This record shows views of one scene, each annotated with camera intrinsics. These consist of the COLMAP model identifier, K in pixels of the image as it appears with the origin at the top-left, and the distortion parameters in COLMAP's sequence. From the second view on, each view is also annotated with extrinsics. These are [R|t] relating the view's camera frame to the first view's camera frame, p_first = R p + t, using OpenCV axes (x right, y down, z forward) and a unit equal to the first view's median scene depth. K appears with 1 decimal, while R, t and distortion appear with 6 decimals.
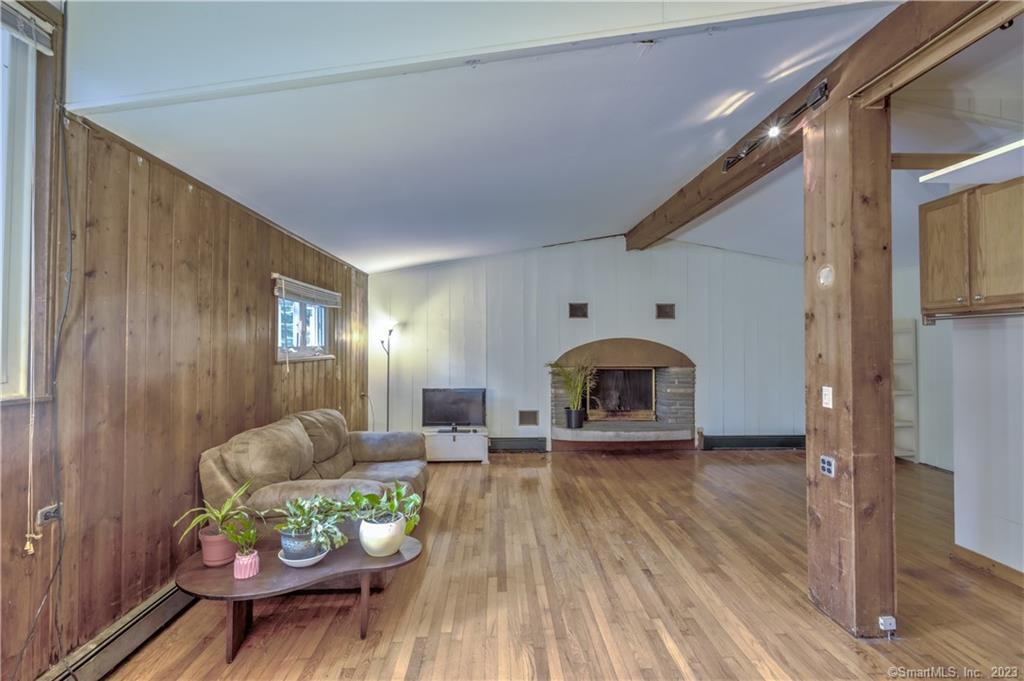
lens RADIAL K [[493.2, 0, 512.0], [0, 493.2, 340.5], [0, 0, 1]] dist [-0.000388, -0.000276]
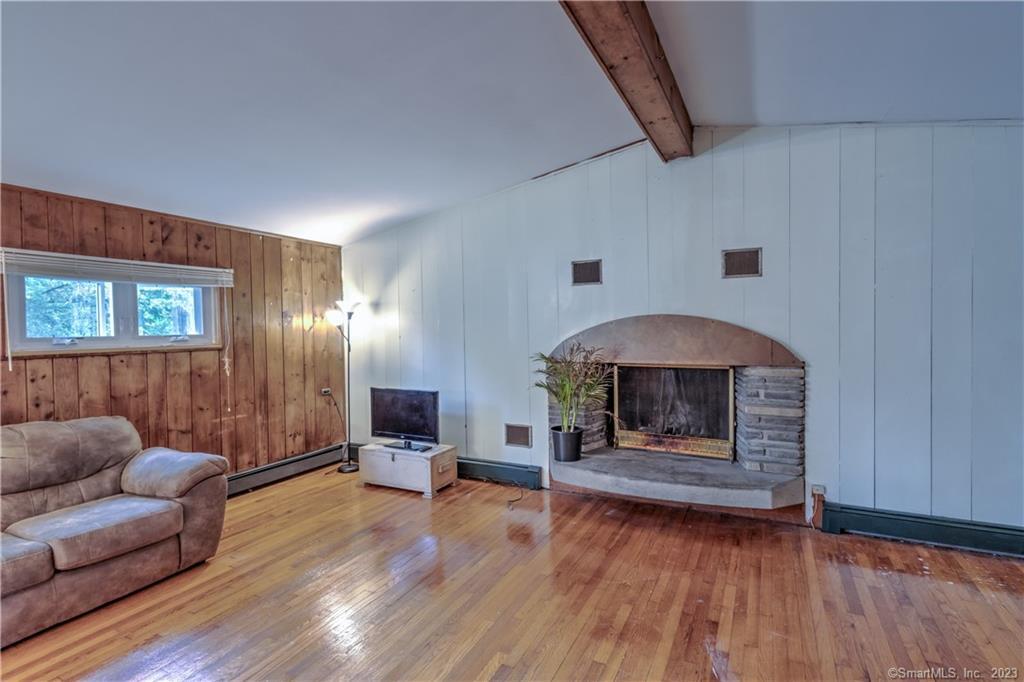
lens RADIAL K [[493.2, 0, 512.0], [0, 493.2, 341.0], [0, 0, 1]] dist [-0.000388, -0.000276]
pose [[0.872657, -0.000306, -0.488334, 0.358061], [0.017894, 0.999348, 0.031351, 0.004675], [0.488006, -0.036097, 0.872093, 0.406935]]
